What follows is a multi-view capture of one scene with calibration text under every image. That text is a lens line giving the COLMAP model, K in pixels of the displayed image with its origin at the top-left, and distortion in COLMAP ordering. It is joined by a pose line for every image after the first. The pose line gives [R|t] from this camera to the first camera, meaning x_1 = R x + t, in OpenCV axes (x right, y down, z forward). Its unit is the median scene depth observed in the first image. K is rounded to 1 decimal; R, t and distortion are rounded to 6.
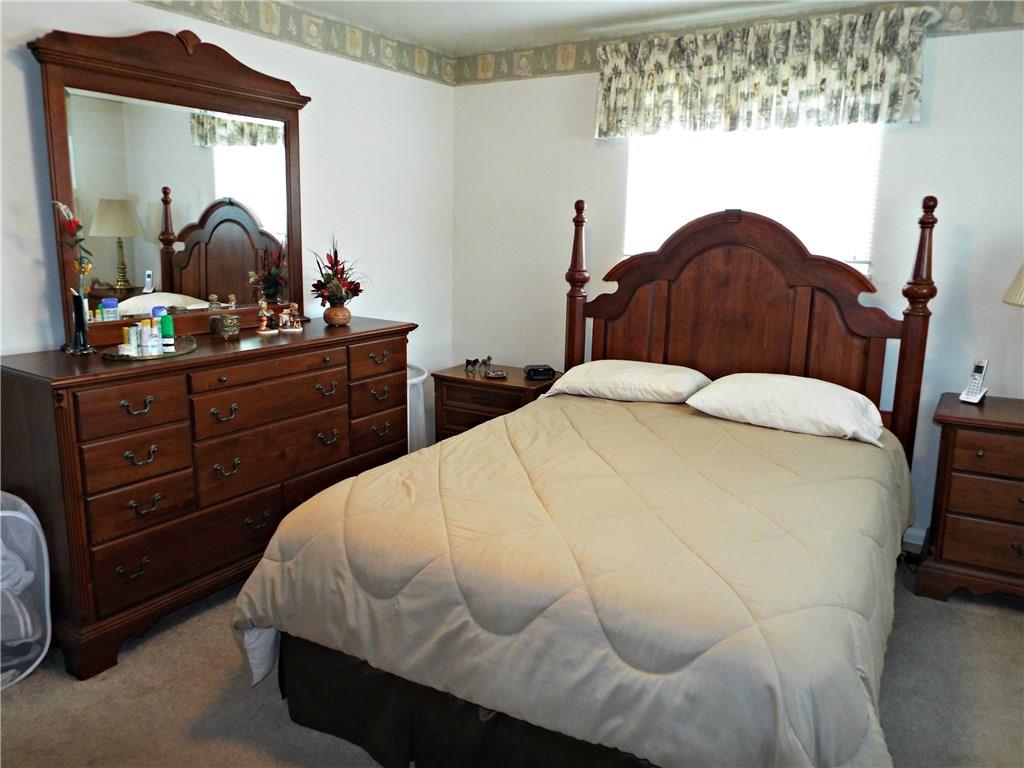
lens RADIAL K [[761.2, 0, 528.7], [0, 761.2, 378.2], [0, 0, 1]] dist [0.030213, -0.002988]
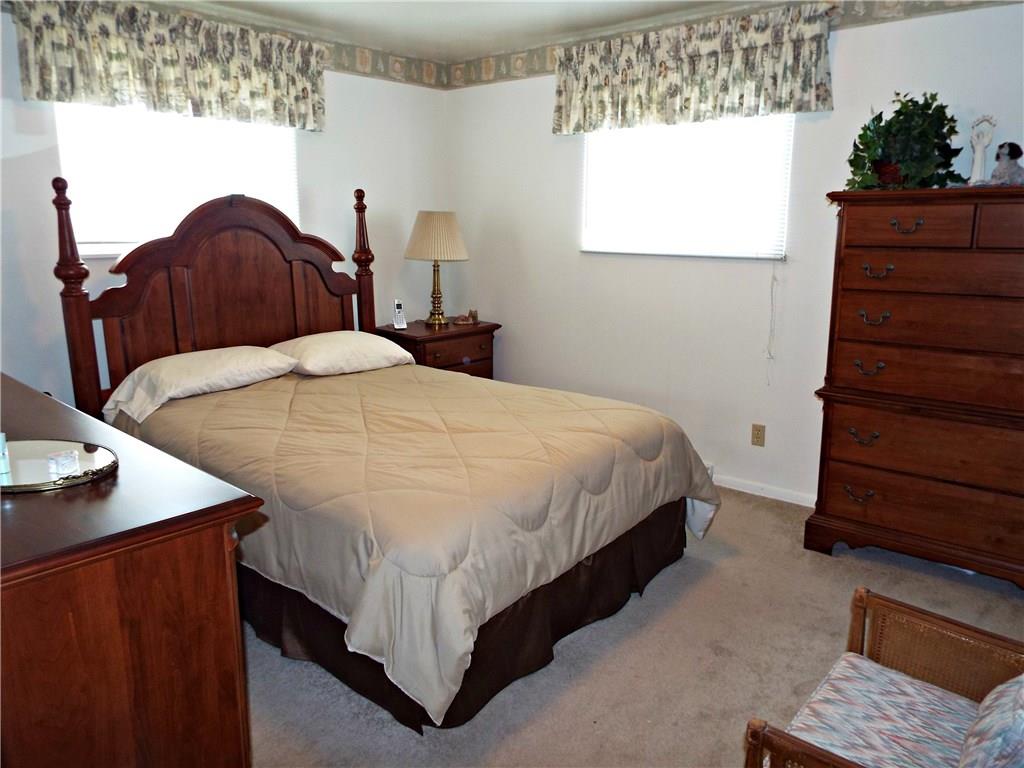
lens RADIAL K [[761.2, 0, 528.7], [0, 761.2, 378.2], [0, 0, 1]] dist [0.030213, -0.002988]
pose [[0.165617, -0.217689, 0.961864, -0.752696], [0.191114, 0.963928, 0.185250, -0.092406], [-0.967495, 0.153145, 0.201246, 0.424496]]
